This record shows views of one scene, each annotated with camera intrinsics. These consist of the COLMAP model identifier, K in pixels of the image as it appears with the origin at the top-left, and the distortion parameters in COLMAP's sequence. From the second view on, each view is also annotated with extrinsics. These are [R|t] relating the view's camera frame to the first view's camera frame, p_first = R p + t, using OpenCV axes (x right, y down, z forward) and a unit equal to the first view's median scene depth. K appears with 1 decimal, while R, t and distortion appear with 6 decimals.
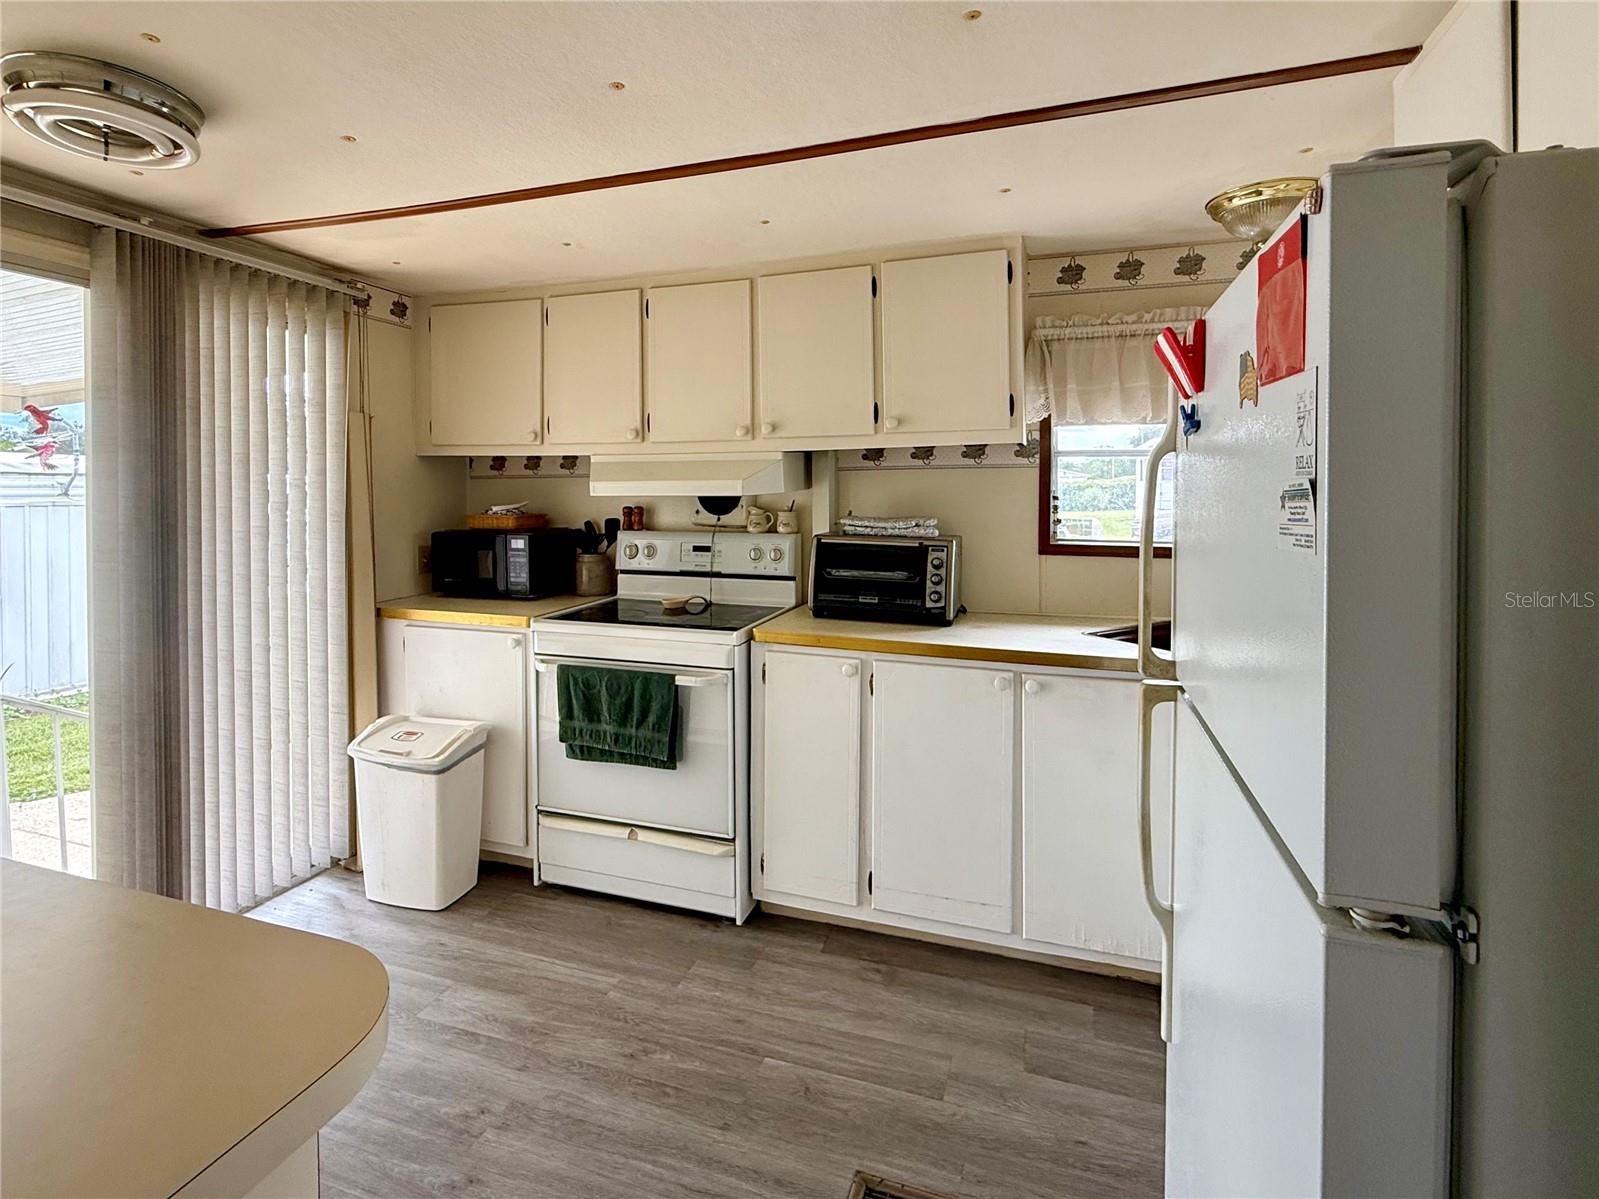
lens RADIAL K [[832.1, 0, 797.3], [0, 832.1, 504.5], [0, 0, 1]] dist [0.001172, 0.000344]
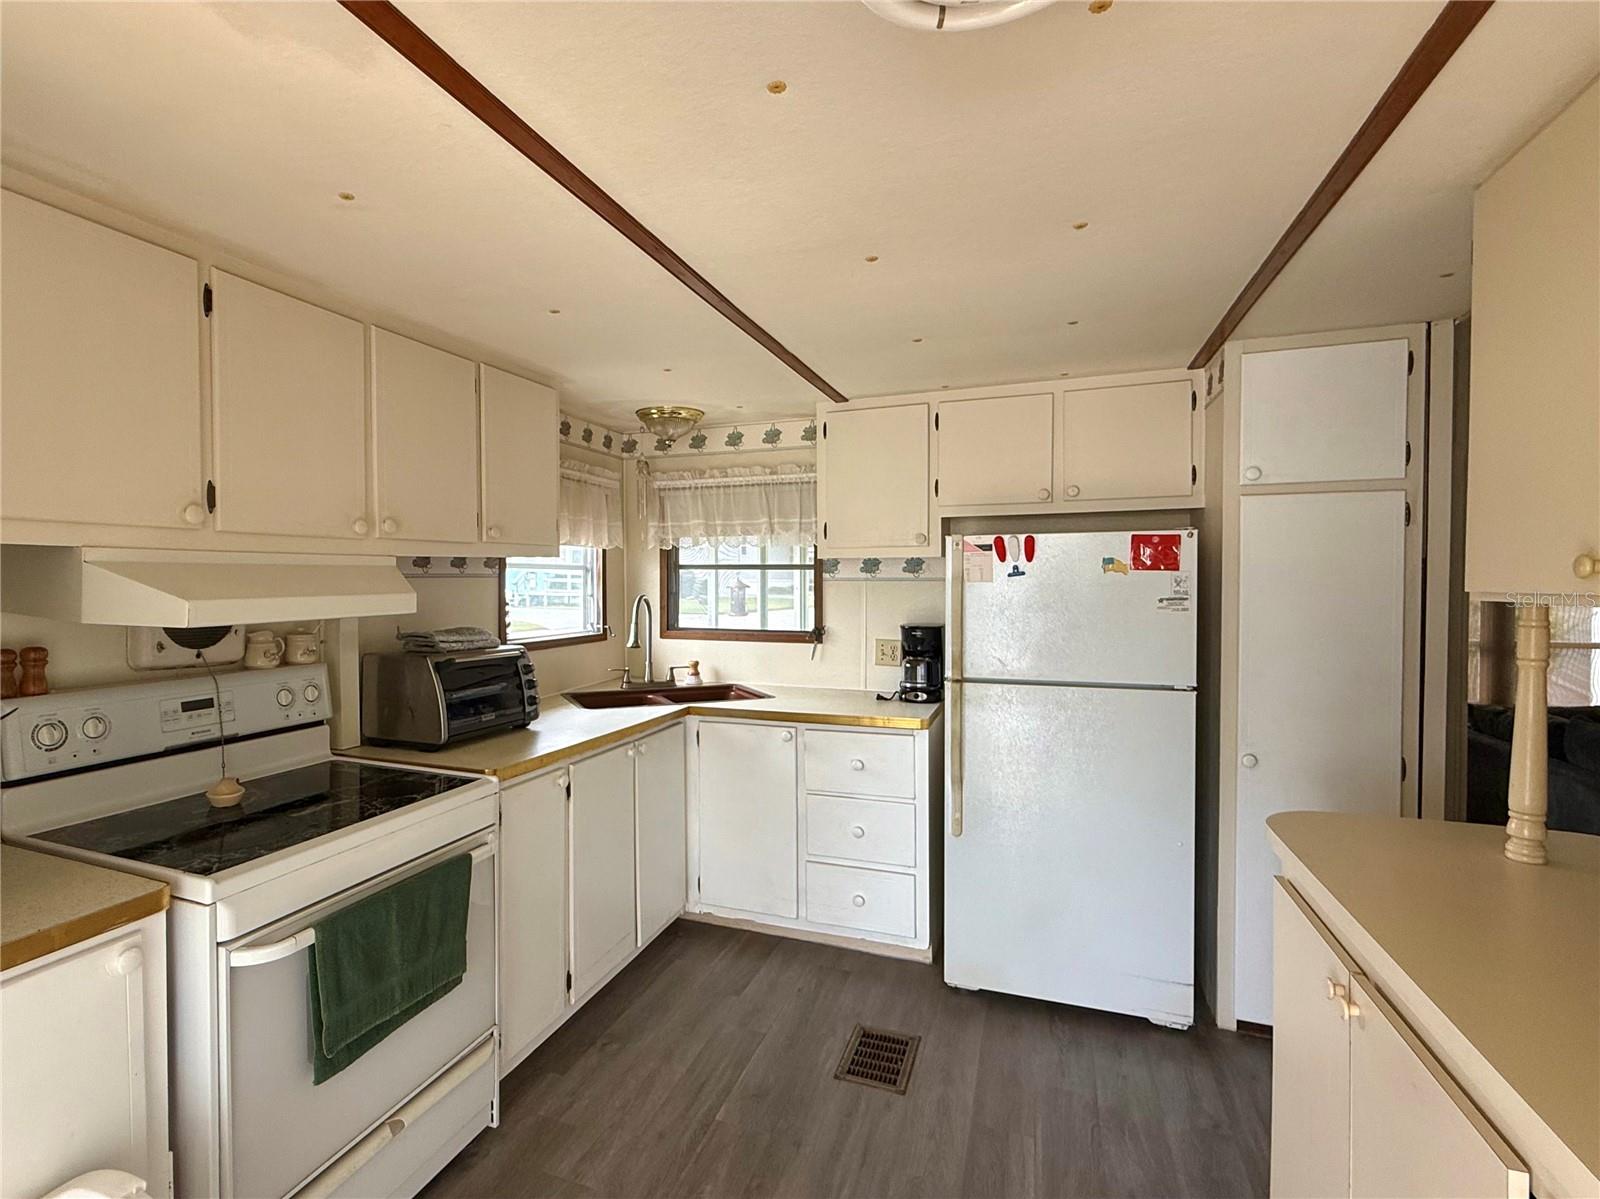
lens RADIAL K [[727.0, 0, 761.6], [0, 727.0, 594.6], [0, 0, 1]] dist [0.002486, 0.000273]
pose [[0.067152, -0.018394, 0.997573, -0.707874], [0.022881, 0.999595, 0.016891, -0.031799], [-0.997480, 0.021691, 0.067546, 0.618131]]
